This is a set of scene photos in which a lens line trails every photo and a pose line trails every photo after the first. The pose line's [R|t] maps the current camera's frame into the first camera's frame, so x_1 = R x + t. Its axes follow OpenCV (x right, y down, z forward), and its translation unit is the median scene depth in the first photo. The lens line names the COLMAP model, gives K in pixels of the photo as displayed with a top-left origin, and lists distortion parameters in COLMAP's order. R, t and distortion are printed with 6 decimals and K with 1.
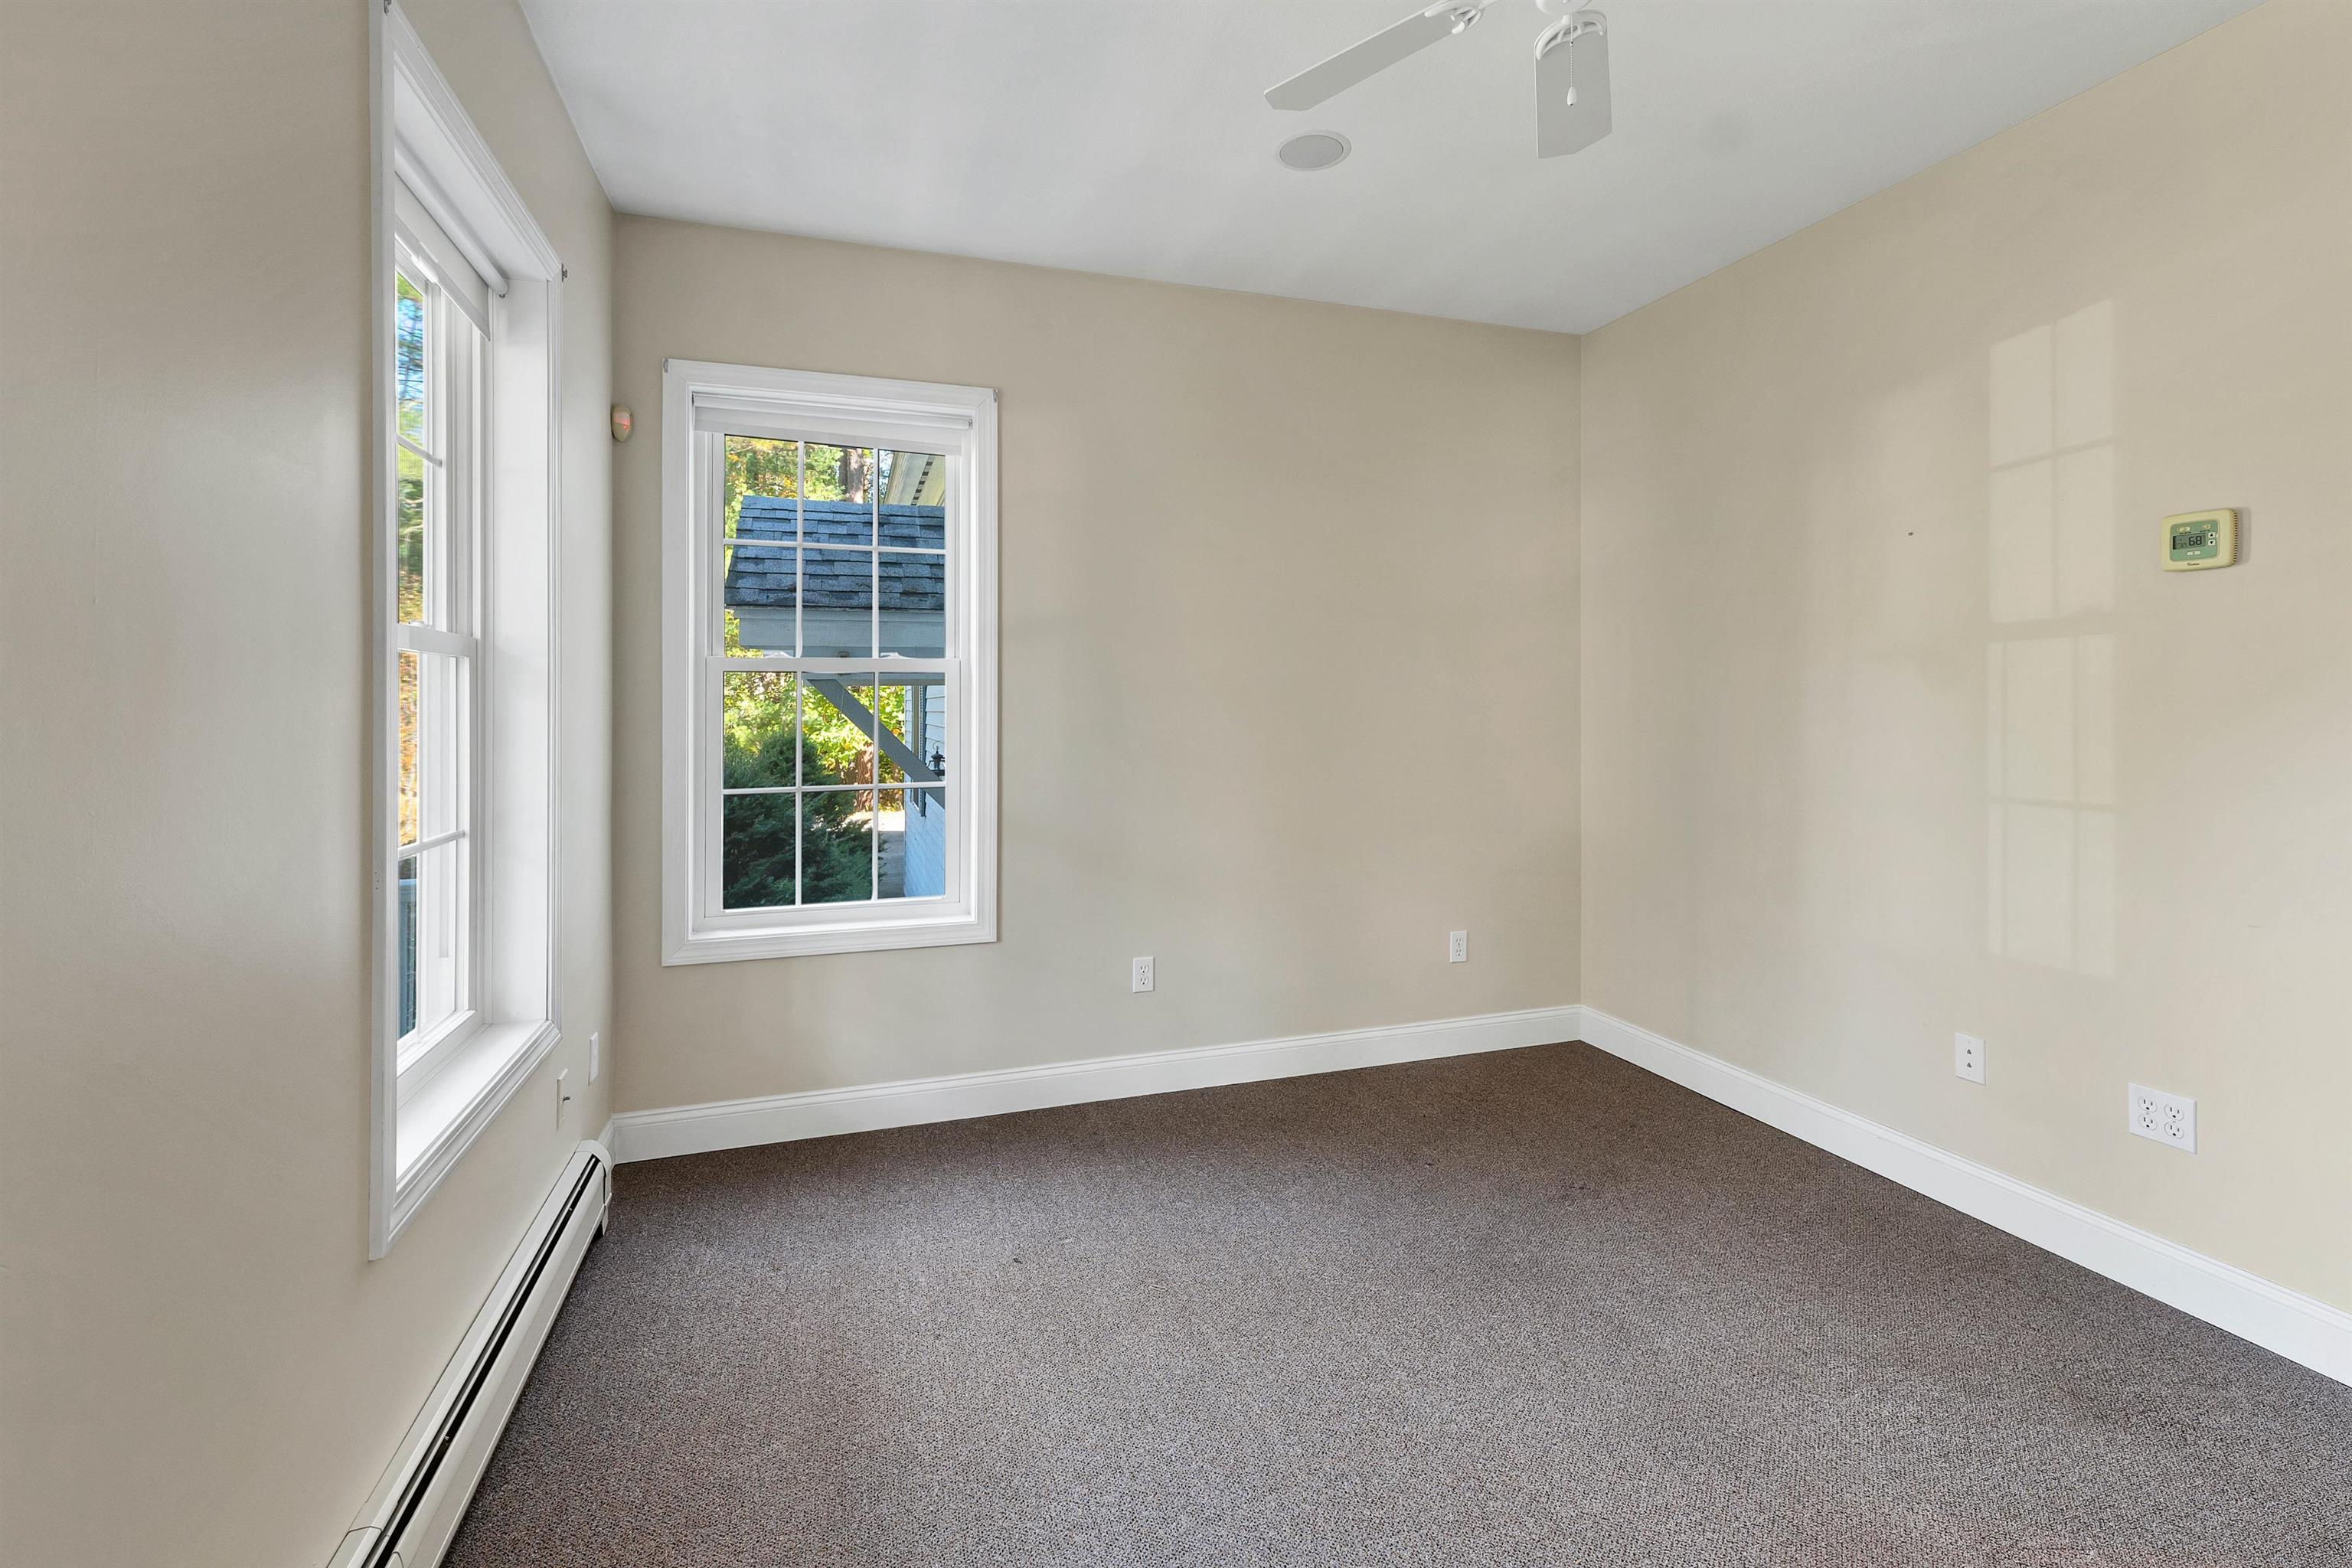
lens RADIAL K [[1029.8, 0, 1141.4], [0, 1029.8, 700.9], [0, 0, 1]] dist [-0.000306, -0.000142]
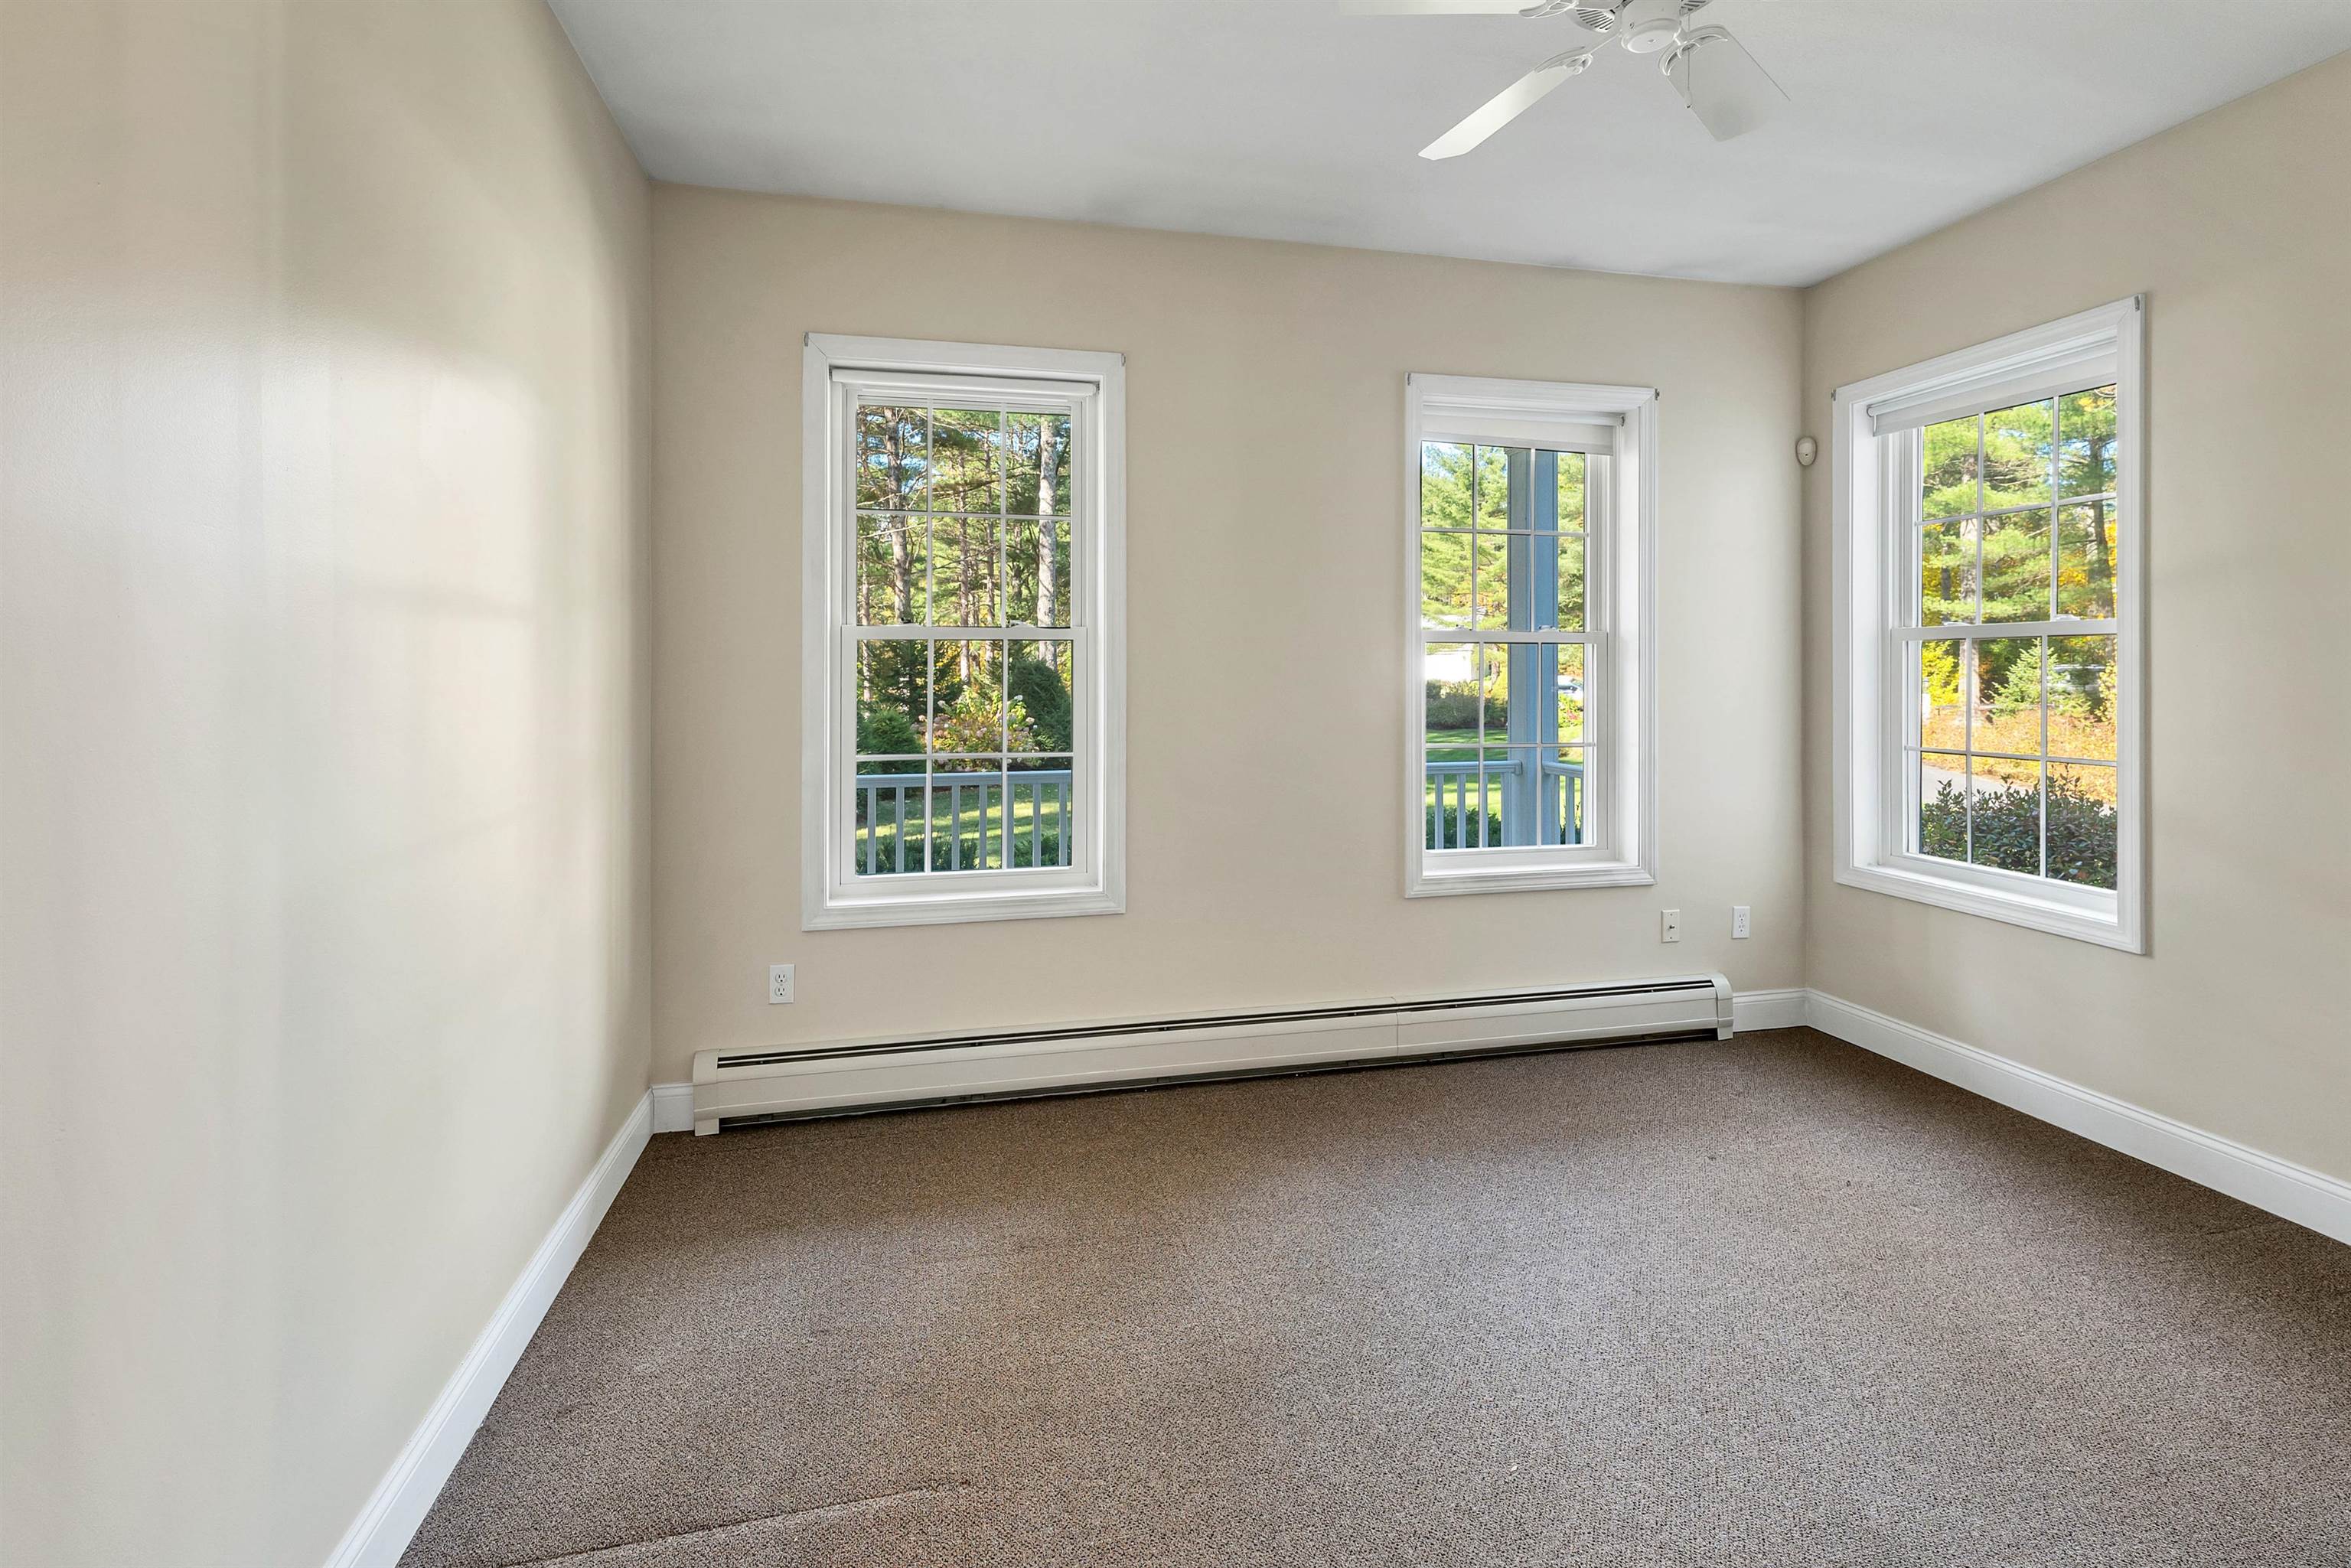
lens RADIAL K [[1005.0, 0, 1172.0], [0, 1005.0, 662.8], [0, 0, 1]] dist [0.000501, 0.000079]
pose [[-0.071903, -0.003932, -0.997404, 0.794202], [0.005131, 0.999978, -0.004312, -0.004187], [0.997398, -0.005428, -0.071881, 0.294285]]
